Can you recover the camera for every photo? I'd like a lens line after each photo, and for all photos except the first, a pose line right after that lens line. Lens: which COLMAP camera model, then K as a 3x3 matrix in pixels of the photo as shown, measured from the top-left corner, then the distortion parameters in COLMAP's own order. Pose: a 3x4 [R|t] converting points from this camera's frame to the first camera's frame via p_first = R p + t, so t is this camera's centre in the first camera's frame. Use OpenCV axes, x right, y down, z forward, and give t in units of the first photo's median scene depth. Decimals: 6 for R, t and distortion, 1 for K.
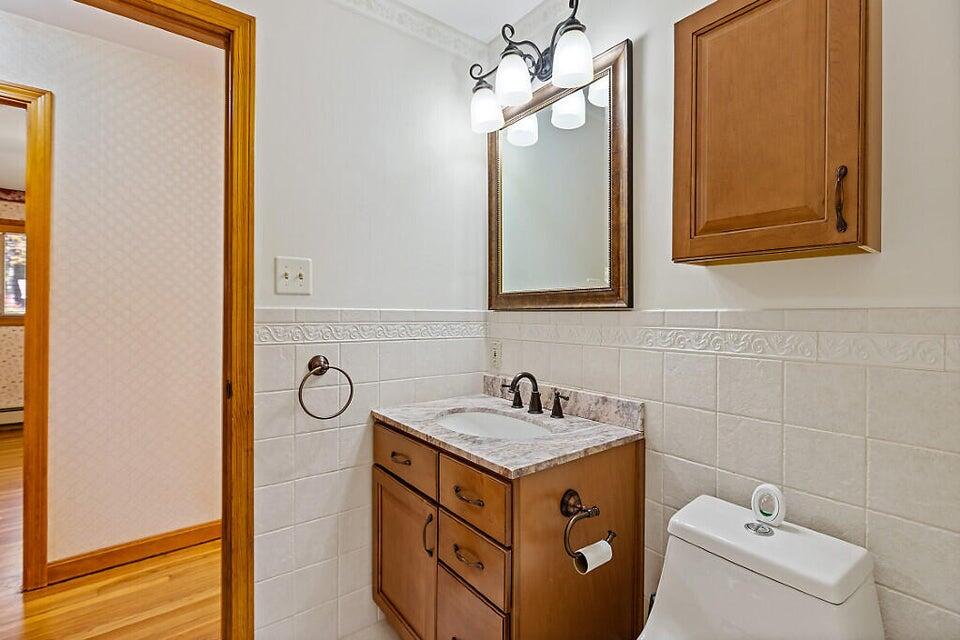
lens RADIAL K [[429.3, 0, 480.0], [0, 429.3, 320.0], [0, 0, 1]] dist [0.001380, -0.000614]
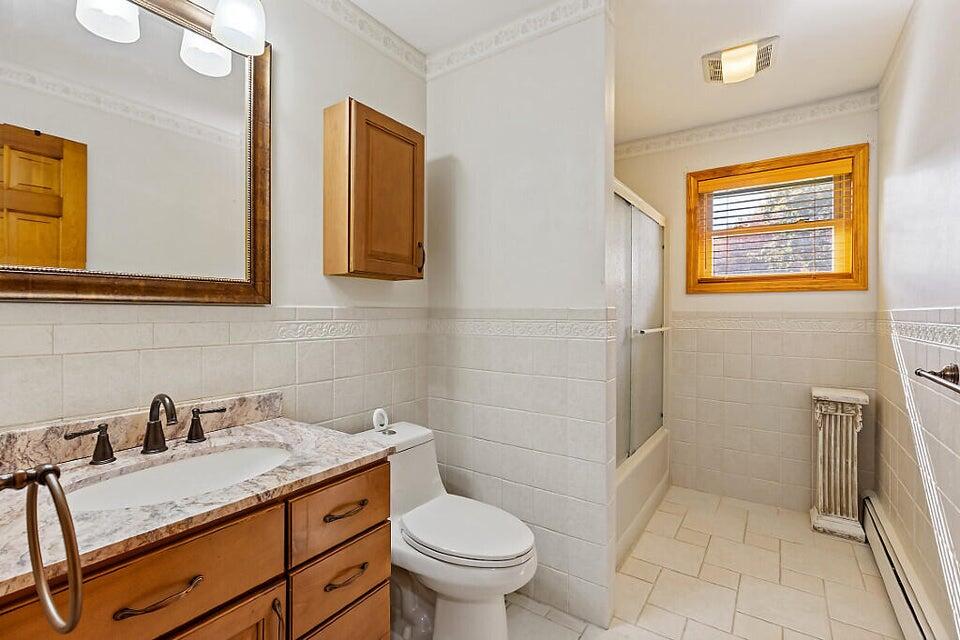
lens RADIAL K [[429.3, 0, 480.0], [0, 429.3, 320.0], [0, 0, 1]] dist [0.001380, -0.000614]
pose [[-0.297138, -0.024471, 0.954521, -0.873086], [0.006341, 0.999599, 0.027601, -0.015411], [-0.954813, 0.014254, -0.296864, 0.895912]]
